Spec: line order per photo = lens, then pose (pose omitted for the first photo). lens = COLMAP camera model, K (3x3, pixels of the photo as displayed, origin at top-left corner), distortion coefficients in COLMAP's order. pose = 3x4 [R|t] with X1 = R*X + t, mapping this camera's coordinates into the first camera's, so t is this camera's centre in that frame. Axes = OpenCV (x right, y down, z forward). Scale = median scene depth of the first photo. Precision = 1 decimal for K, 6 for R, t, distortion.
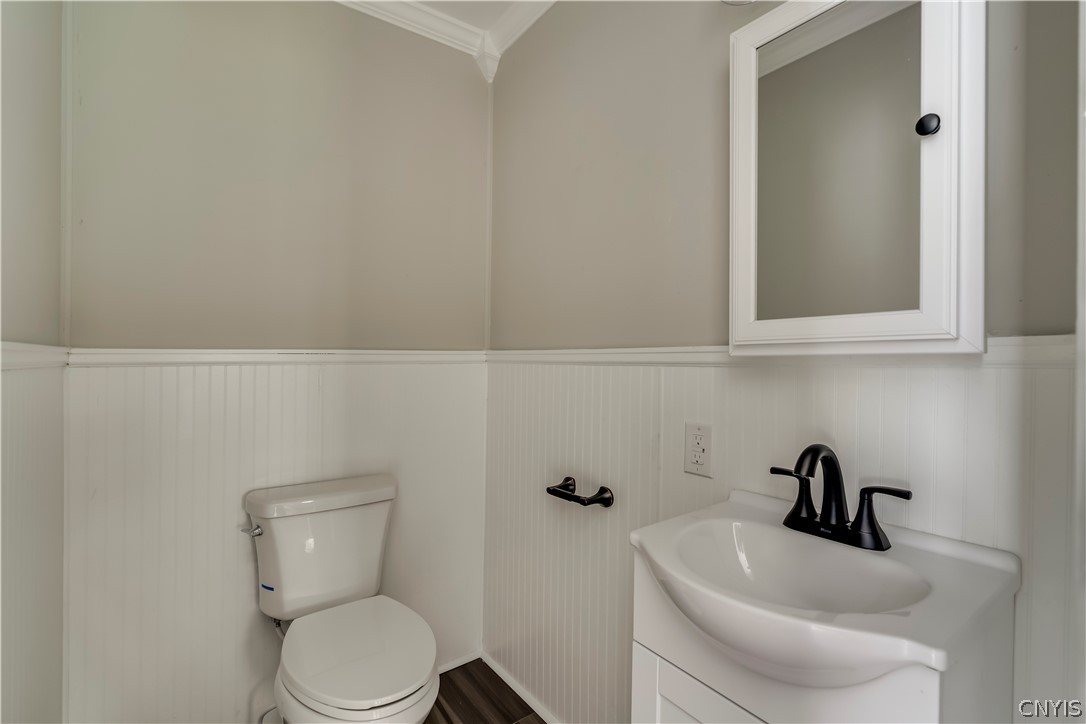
lens RADIAL K [[487.4, 0, 543.0], [0, 487.4, 362.0], [0, 0, 1]] dist [0.028043, 0.000225]
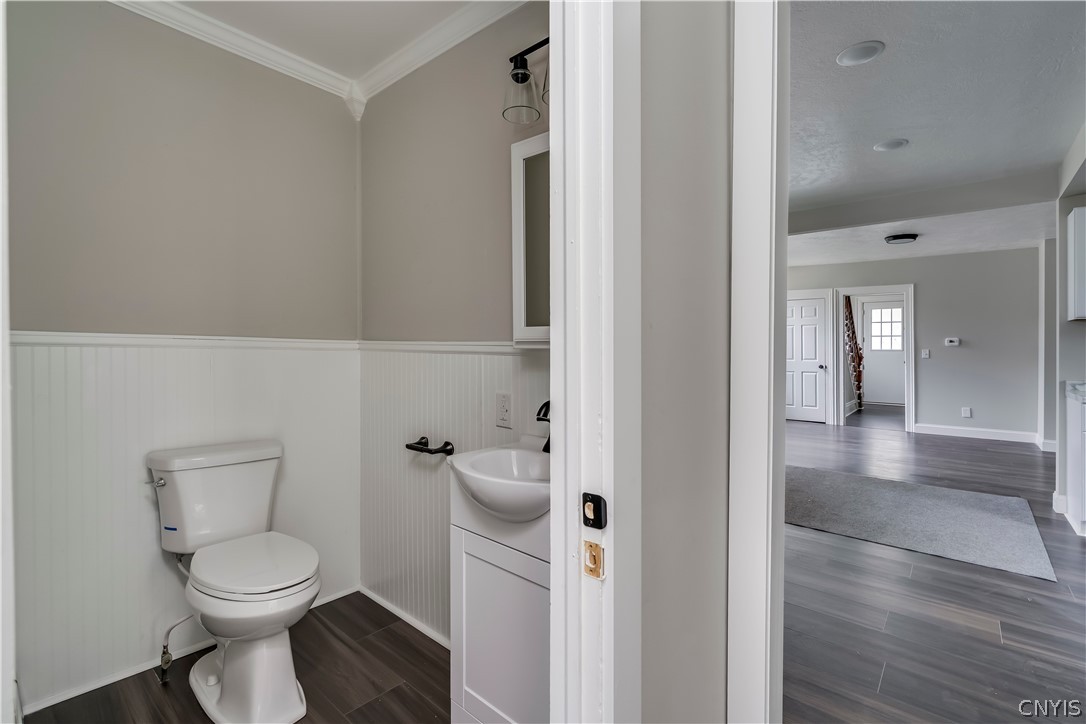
lens RADIAL K [[488.7, 0, 544.5], [0, 488.7, 393.5], [0, 0, 1]] dist [0.016402, 0.000289]
pose [[0.975960, 0.002072, 0.217942, 0.085382], [-0.019861, 0.996640, 0.079464, 0.003666], [-0.217045, -0.081882, 0.972721, -0.377090]]
